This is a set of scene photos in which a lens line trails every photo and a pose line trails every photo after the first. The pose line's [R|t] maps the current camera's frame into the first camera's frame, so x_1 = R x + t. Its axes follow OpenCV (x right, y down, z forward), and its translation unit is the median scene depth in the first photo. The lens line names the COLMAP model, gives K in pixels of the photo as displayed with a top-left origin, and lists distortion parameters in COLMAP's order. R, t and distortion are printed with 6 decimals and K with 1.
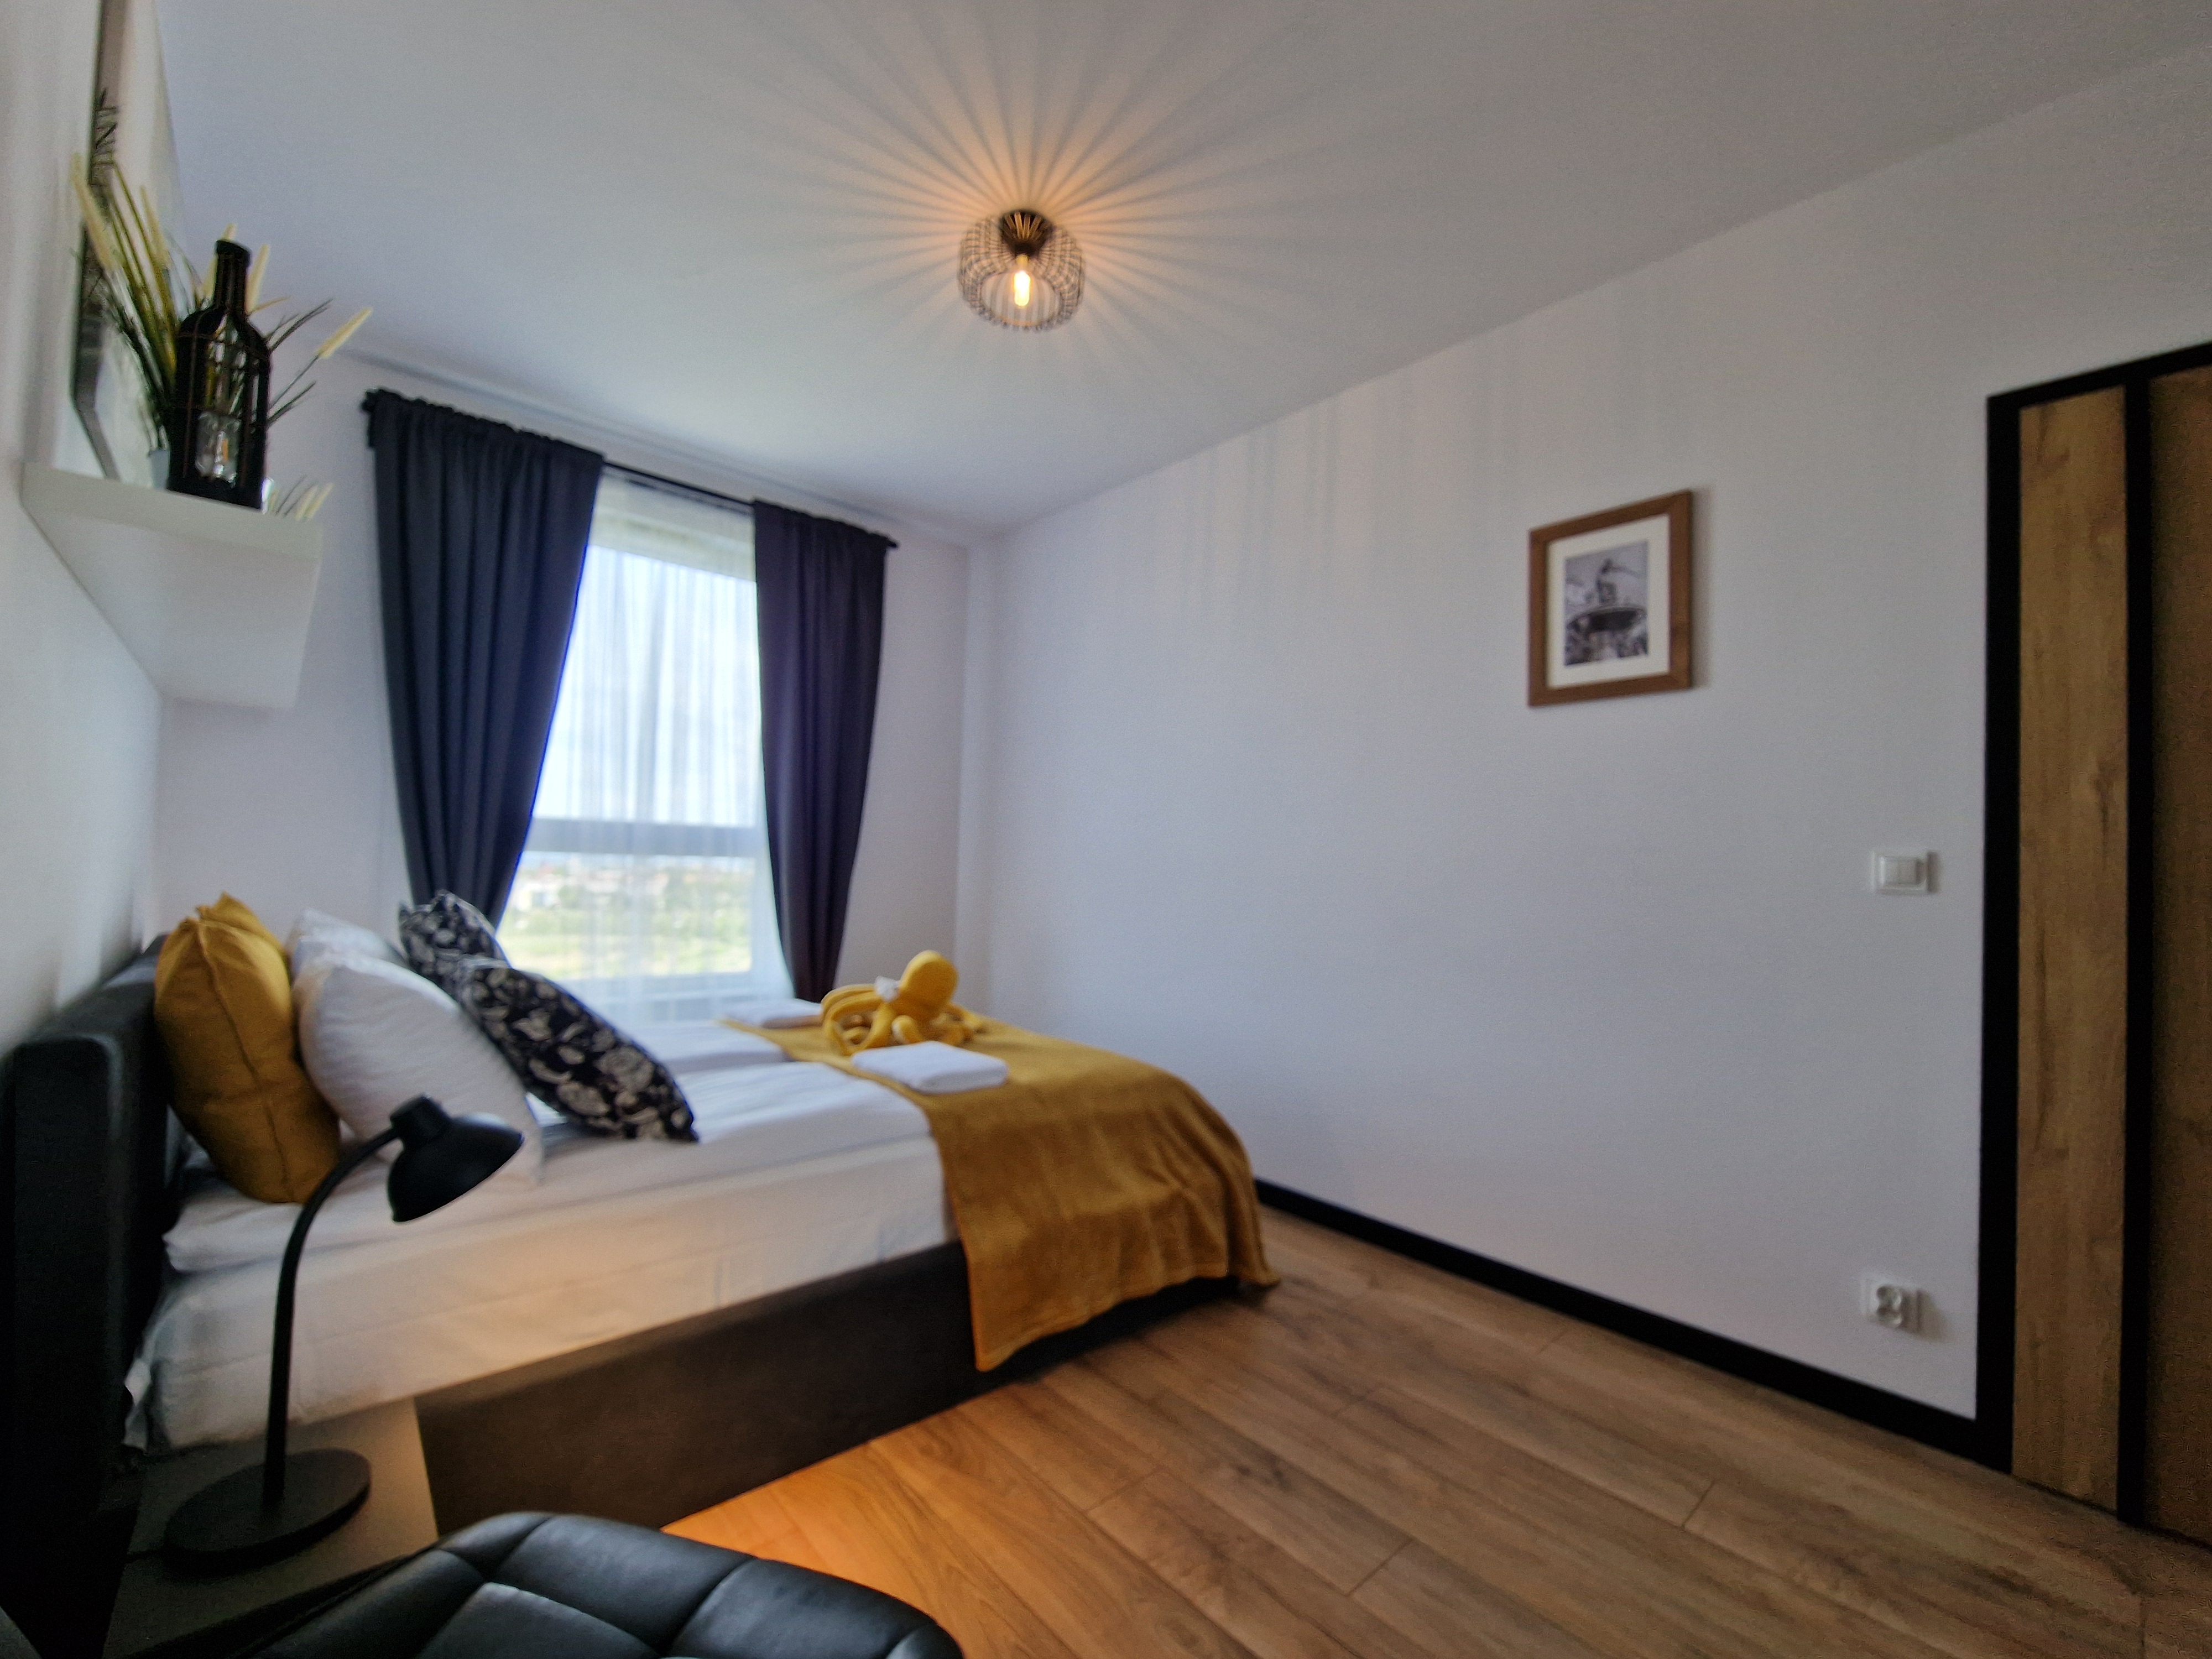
lens RADIAL K [[915.1, 0, 1105.5], [0, 915.1, 836.3], [0, 0, 1]] dist [-0.009012, -0.000207]
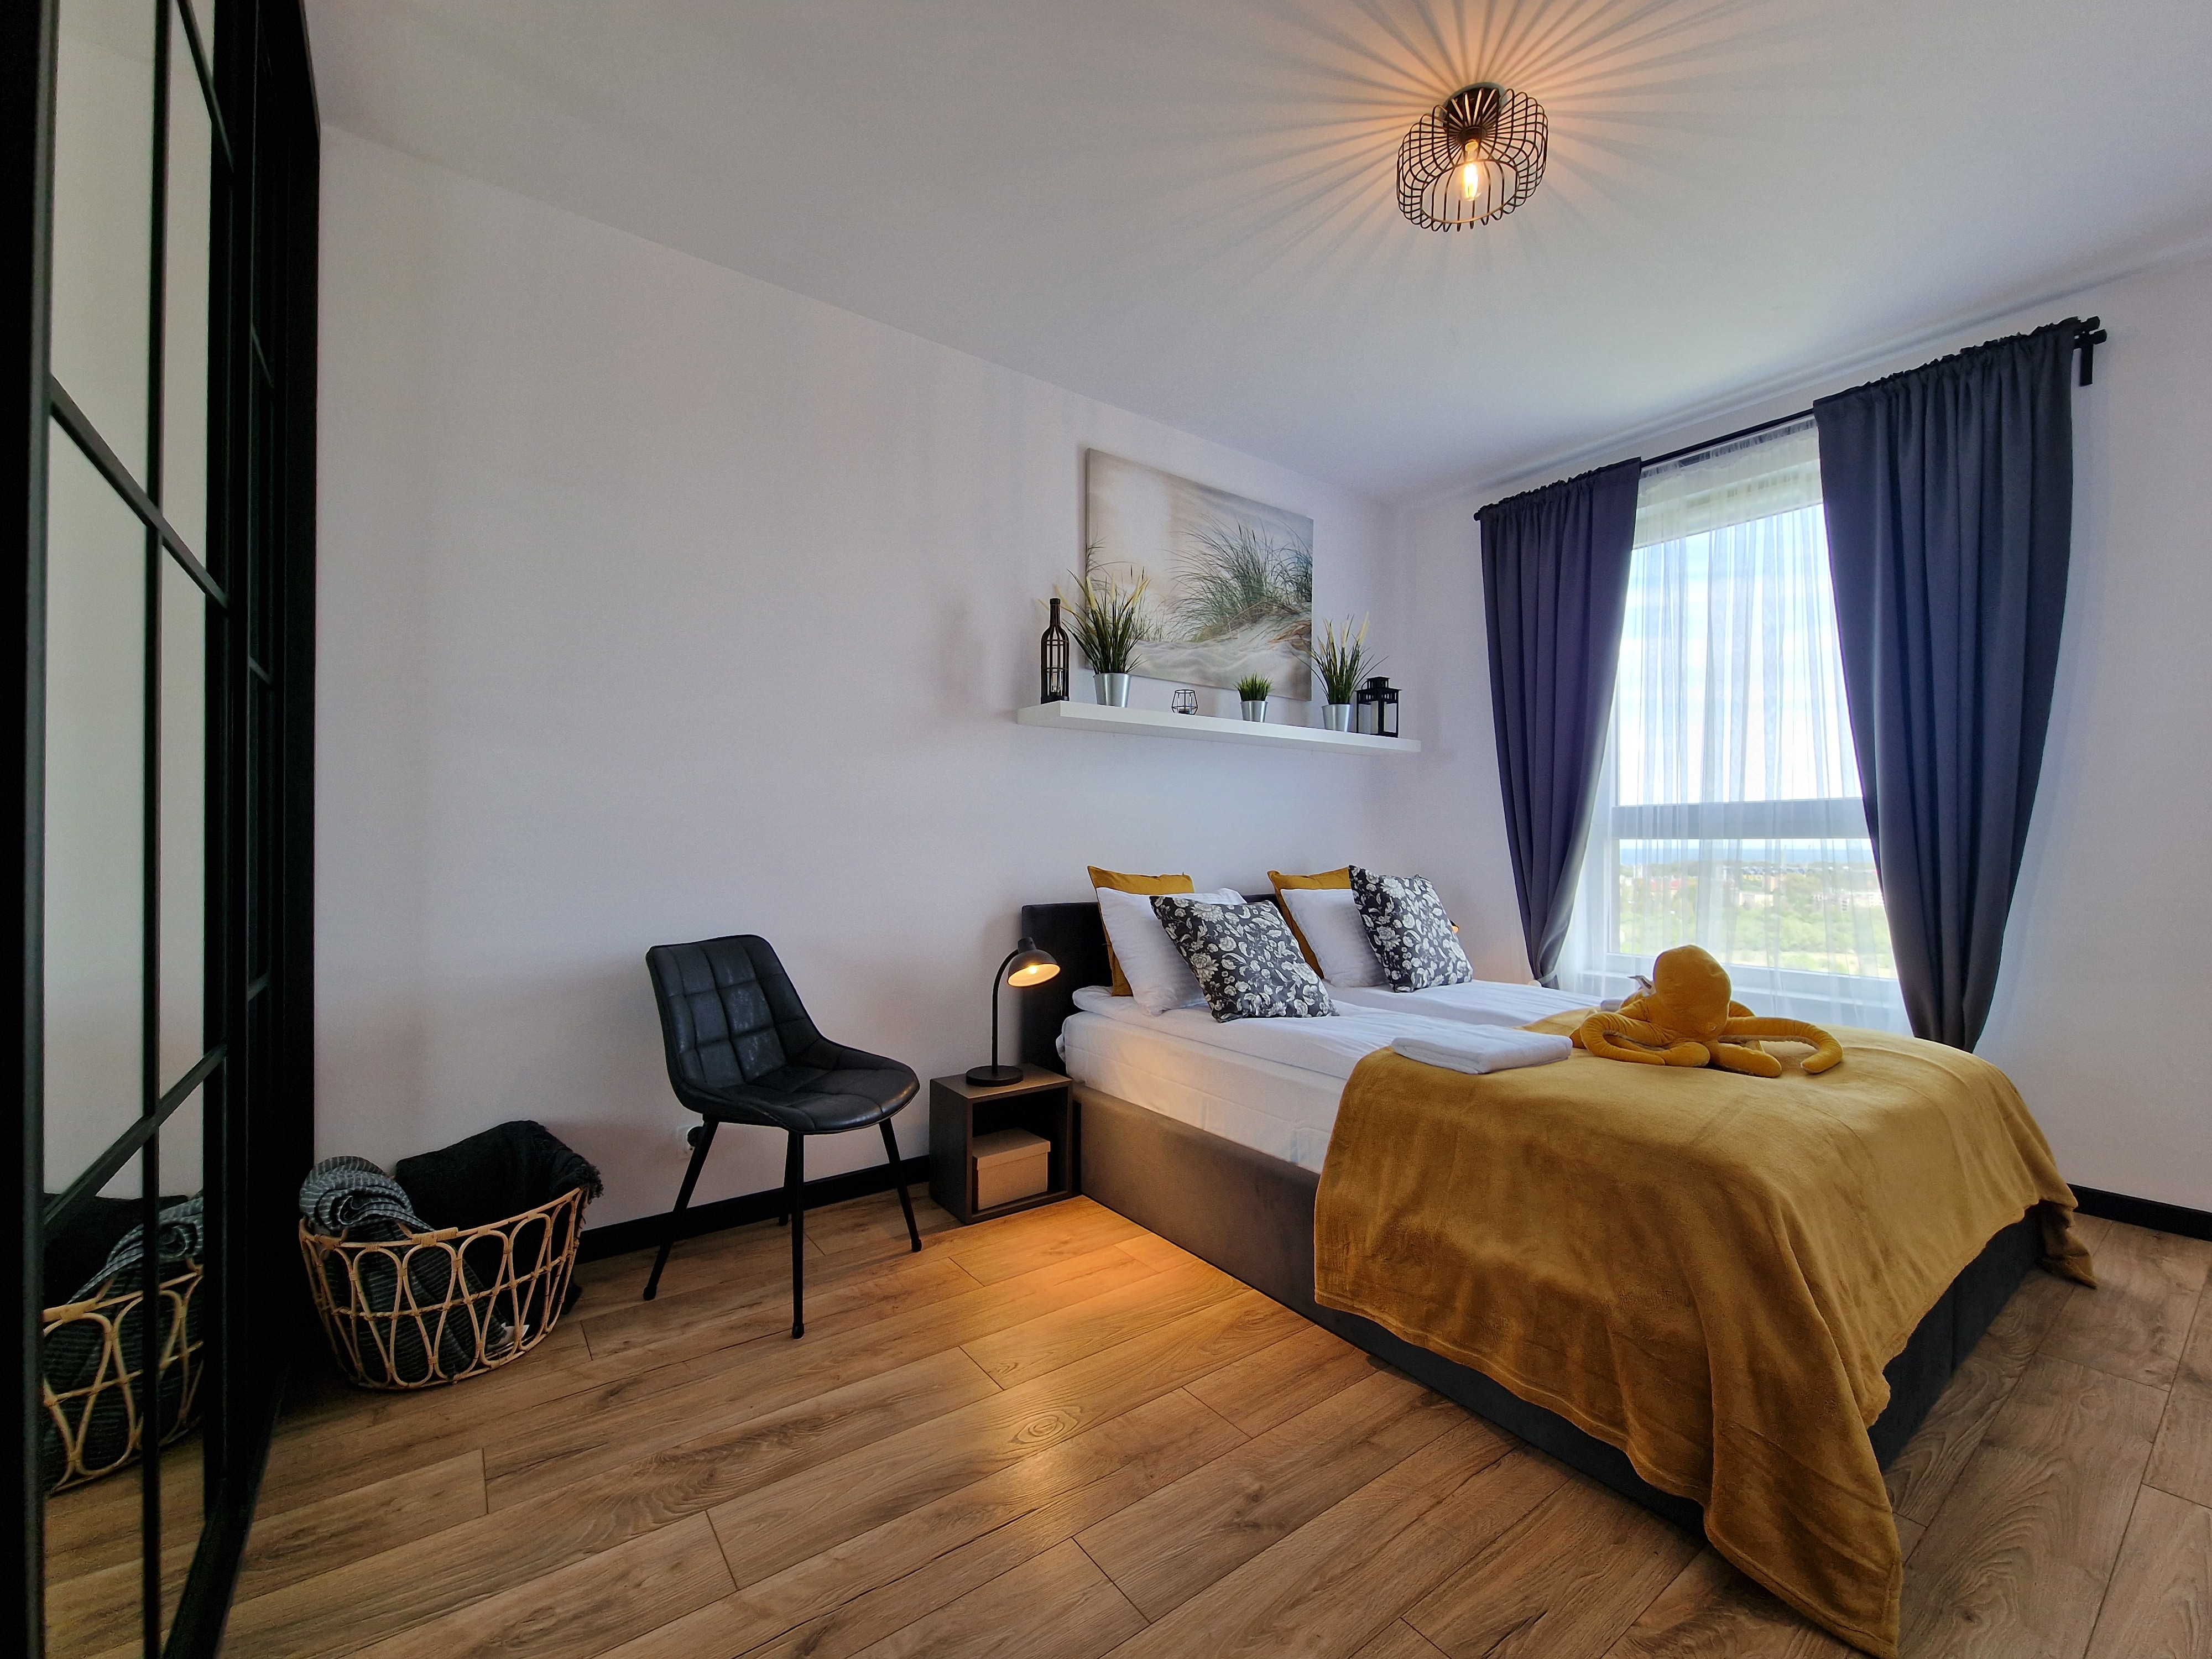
lens RADIAL K [[915.1, 0, 1106.1], [0, 915.1, 840.0], [0, 0, 1]] dist [-0.009012, -0.000207]
pose [[-0.099634, -0.038468, -0.994280, 0.685535], [0.029532, 0.998698, -0.041599, 0.057640], [0.994586, -0.033508, -0.098368, 0.616541]]
